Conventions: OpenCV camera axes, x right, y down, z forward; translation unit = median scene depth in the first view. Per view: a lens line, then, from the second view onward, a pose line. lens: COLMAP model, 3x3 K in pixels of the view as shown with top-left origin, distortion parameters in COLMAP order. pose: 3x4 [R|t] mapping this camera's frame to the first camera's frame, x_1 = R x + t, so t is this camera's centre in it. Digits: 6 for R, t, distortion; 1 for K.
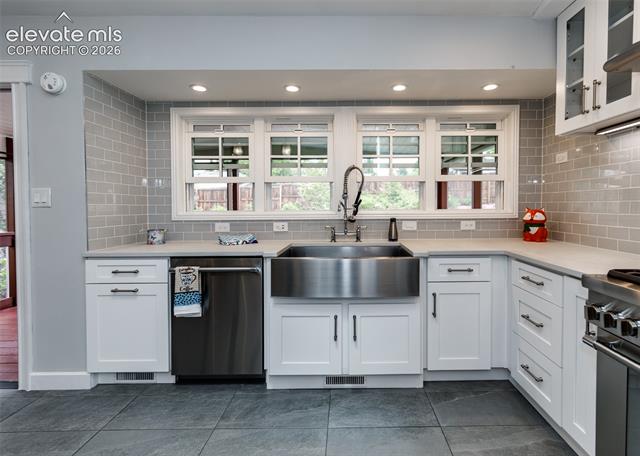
lens RADIAL K [[304.1, 0, 347.3], [0, 304.1, 214.9], [0, 0, 1]] dist [0.010262, -0.001690]
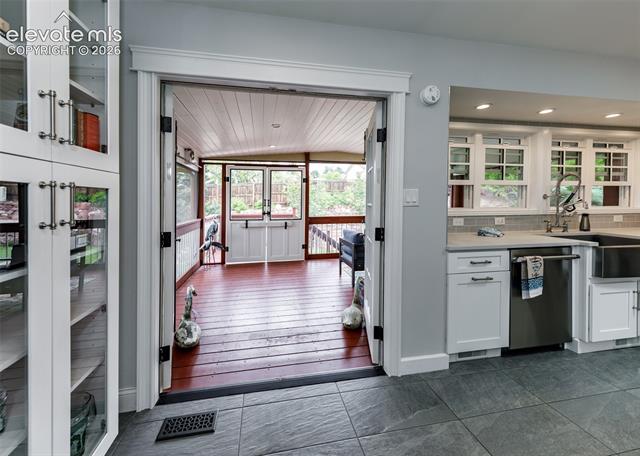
lens RADIAL K [[254.7, 0, 309.0], [0, 254.7, 203.3], [0, 0, 1]] dist [0.005488, -0.000085]
pose [[0.984507, 0.001127, 0.175344, -1.493515], [0.001958, 0.999846, -0.017421, -0.019918], [-0.175337, 0.017494, 0.984353, 0.159848]]
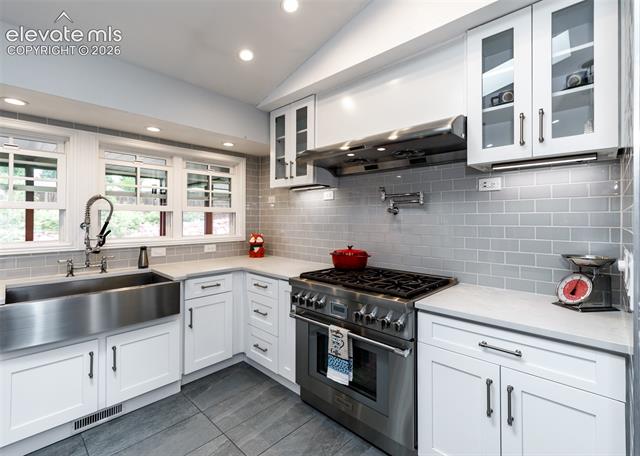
lens RADIAL K [[304.1, 0, 320.0], [0, 304.1, 218.5], [0, 0, 1]] dist [0.010262, -0.001690]
pose [[0.692986, 0.008579, 0.720900, -0.236115], [0.013926, 0.999583, -0.025282, -0.063486], [-0.720817, 0.027559, 0.692578, -0.222219]]
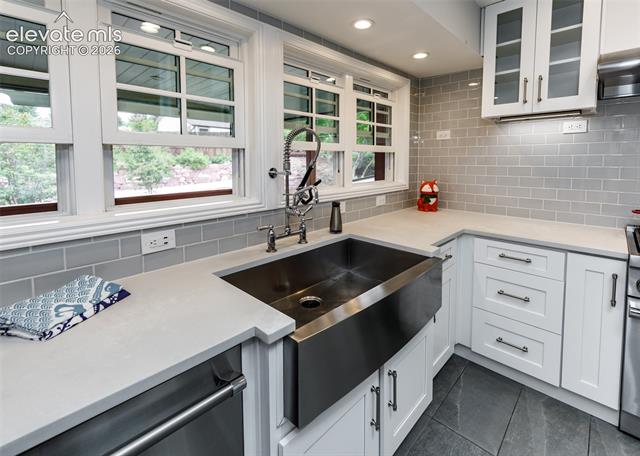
lens RADIAL K [[304.1, 0, 328.2], [0, 304.1, 179.5], [0, 0, 1]] dist [0.010262, -0.001690]
pose [[0.687836, -0.042599, 0.724615, -0.486826], [0.019074, 0.998992, 0.040623, -0.090022], [-0.725615, -0.014121, 0.687956, 0.633153]]
